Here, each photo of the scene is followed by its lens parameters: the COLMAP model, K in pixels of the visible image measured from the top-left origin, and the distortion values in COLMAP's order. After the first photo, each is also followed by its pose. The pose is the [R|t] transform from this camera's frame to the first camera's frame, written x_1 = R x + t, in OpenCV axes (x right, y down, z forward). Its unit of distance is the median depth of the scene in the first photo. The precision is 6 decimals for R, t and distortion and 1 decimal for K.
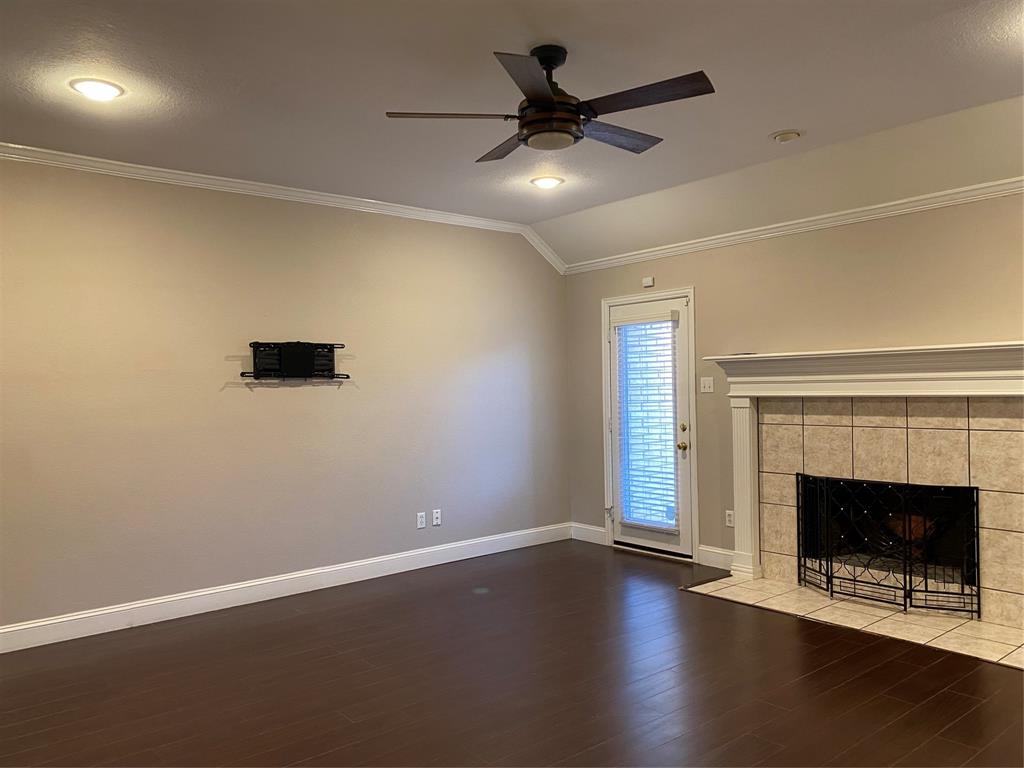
lens RADIAL K [[784.0, 0, 502.0], [0, 784.0, 382.6], [0, 0, 1]] dist [0.045955, -0.047239]
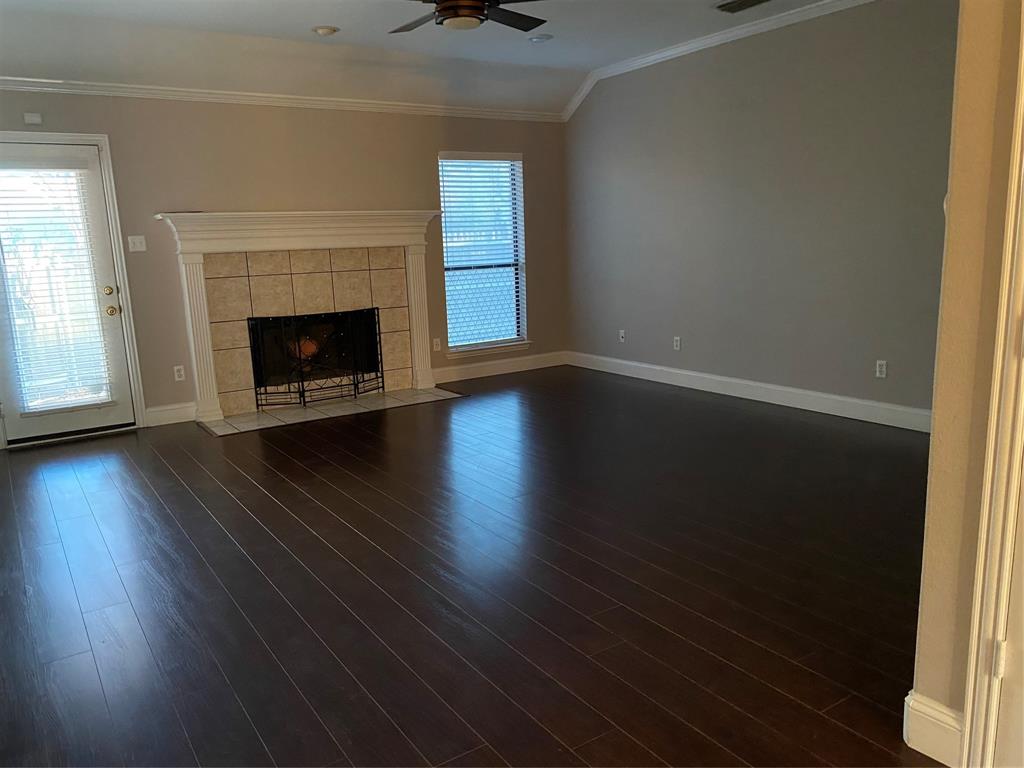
lens RADIAL K [[784.0, 0, 516.2], [0, 784.0, 391.3], [0, 0, 1]] dist [0.045955, -0.047239]
pose [[0.086851, -0.181476, 0.979553, -0.761547], [0.025844, 0.983348, 0.179888, 0.021162], [-0.995886, 0.009692, 0.090095, 0.502839]]
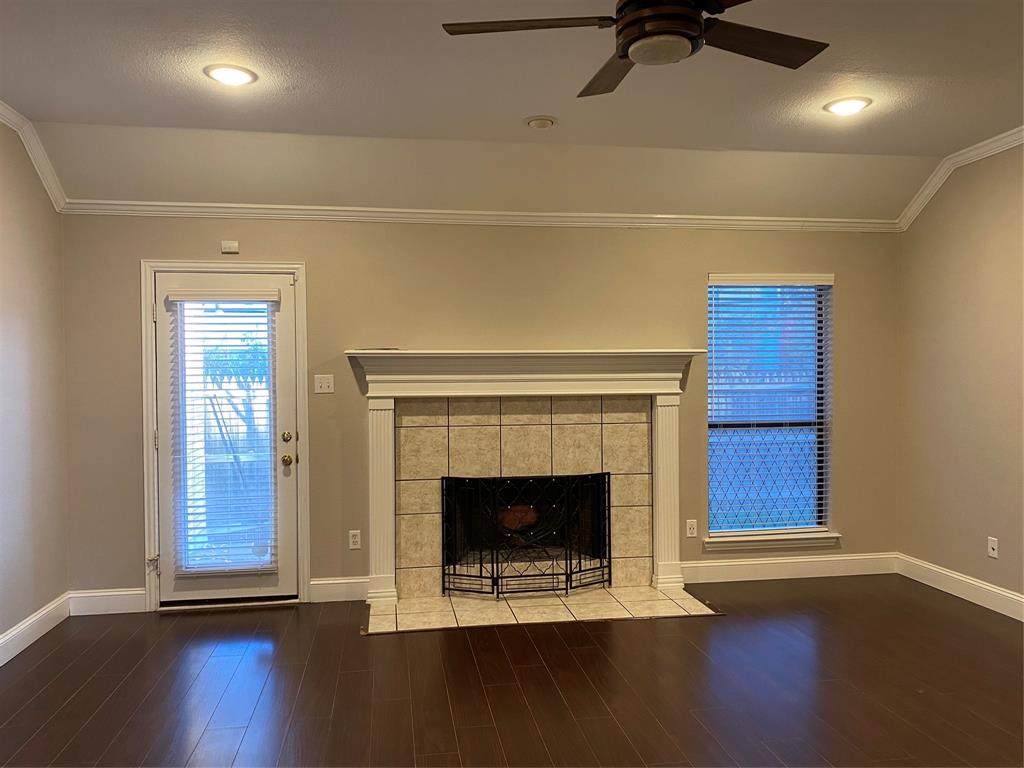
lens RADIAL K [[784.0, 0, 508.3], [0, 784.0, 385.9], [0, 0, 1]] dist [0.045955, -0.047239]
pose [[0.501606, 0.006675, 0.865071, -0.400708], [-0.005681, 0.999974, -0.004421, 0.008739], [-0.865078, -0.002697, 0.501630, 0.463371]]
